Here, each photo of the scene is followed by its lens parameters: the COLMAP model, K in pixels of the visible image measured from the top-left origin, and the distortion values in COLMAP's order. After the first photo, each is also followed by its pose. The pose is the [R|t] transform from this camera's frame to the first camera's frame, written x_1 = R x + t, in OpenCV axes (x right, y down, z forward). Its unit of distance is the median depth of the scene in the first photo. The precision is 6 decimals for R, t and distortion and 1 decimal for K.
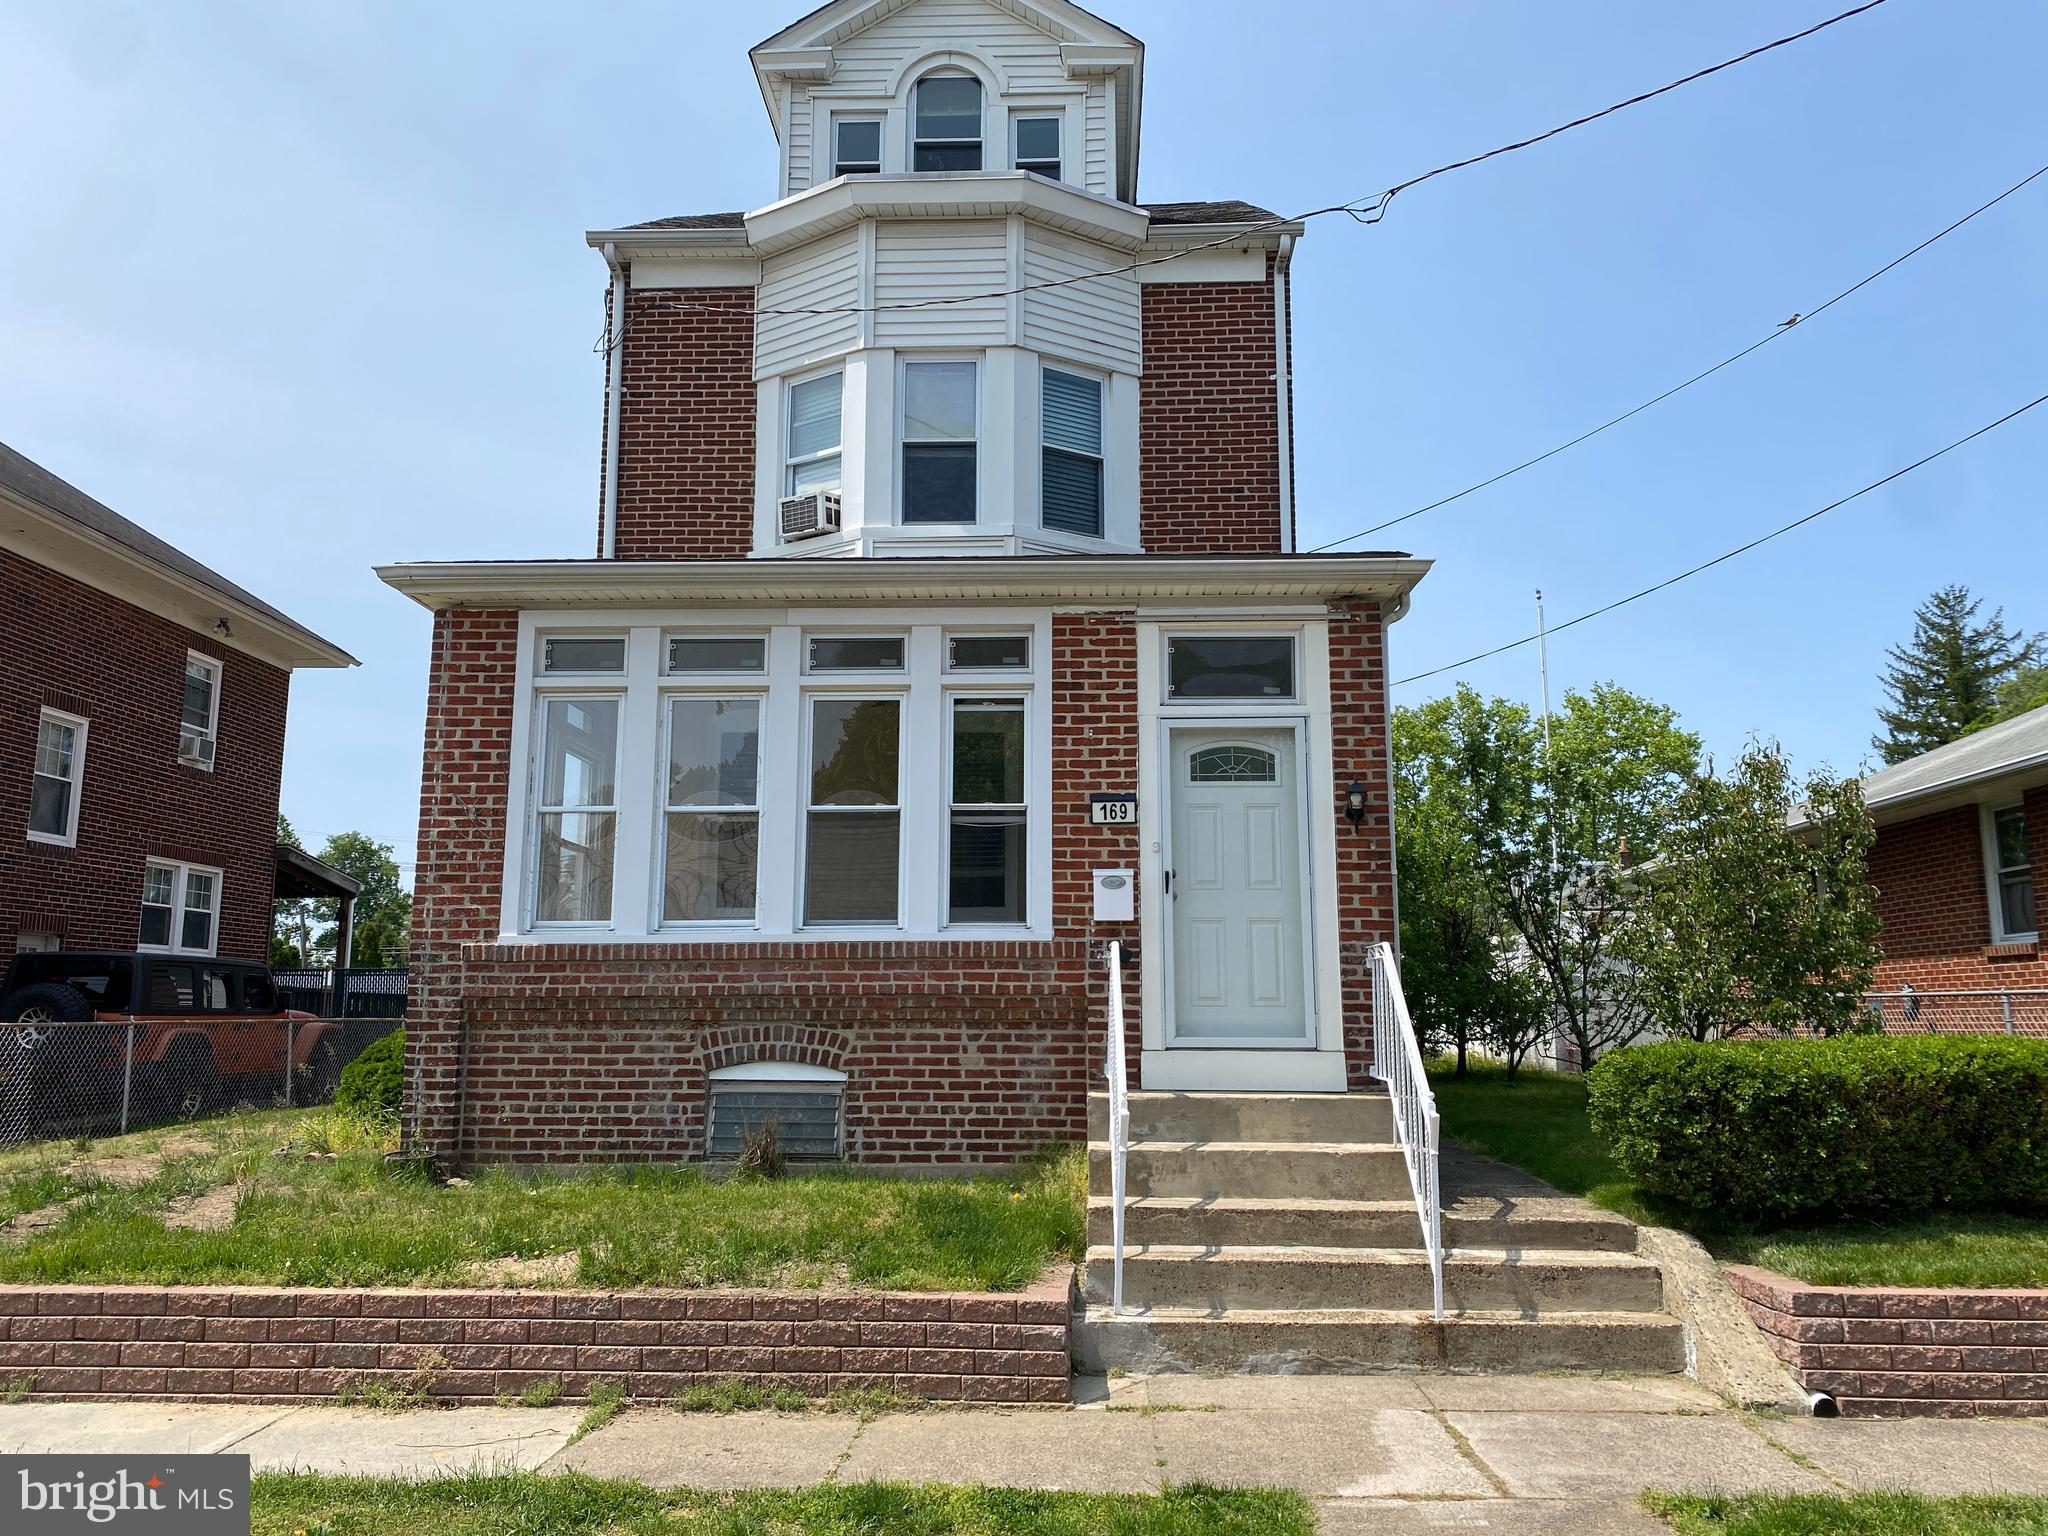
lens RADIAL K [[1566.7, 0, 1024.0], [0, 1566.7, 768.0], [0, 0, 1]] dist [0.042223, -0.053272]
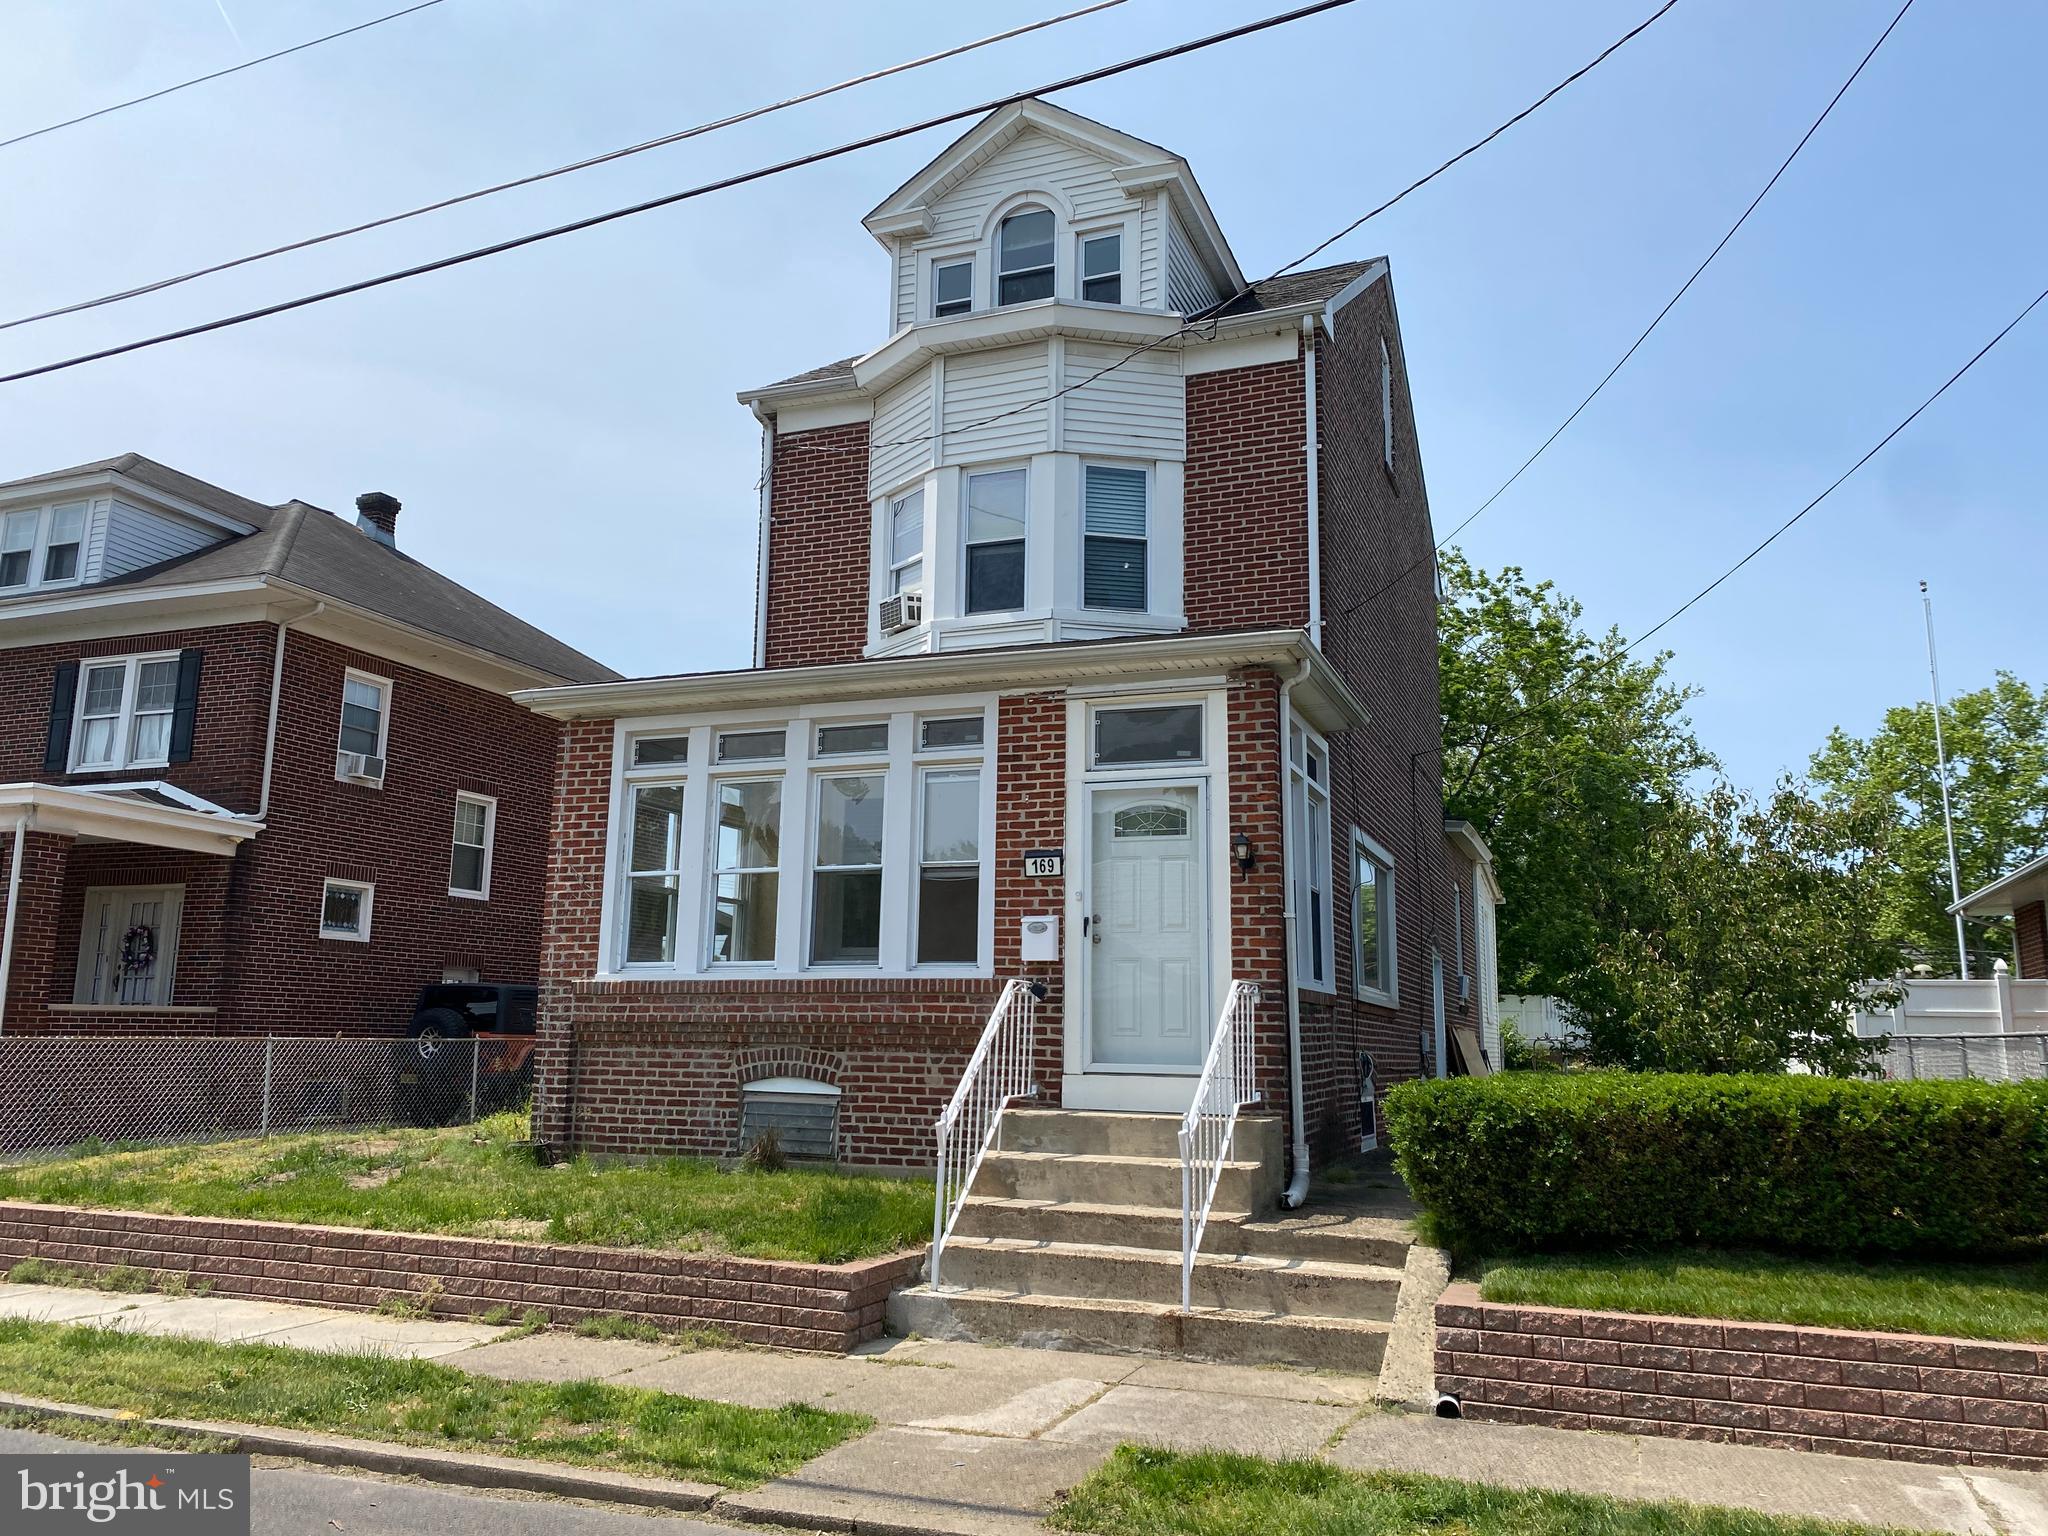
lens RADIAL K [[1560.9, 0, 974.6], [0, 1560.9, 750.7], [0, 0, 1]] dist [0.074607, -0.146817]
pose [[0.938793, -0.049500, -0.340907, 0.406115], [0.039555, 0.998566, -0.036066, -0.017467], [0.342204, 0.020374, 0.939405, -0.102941]]
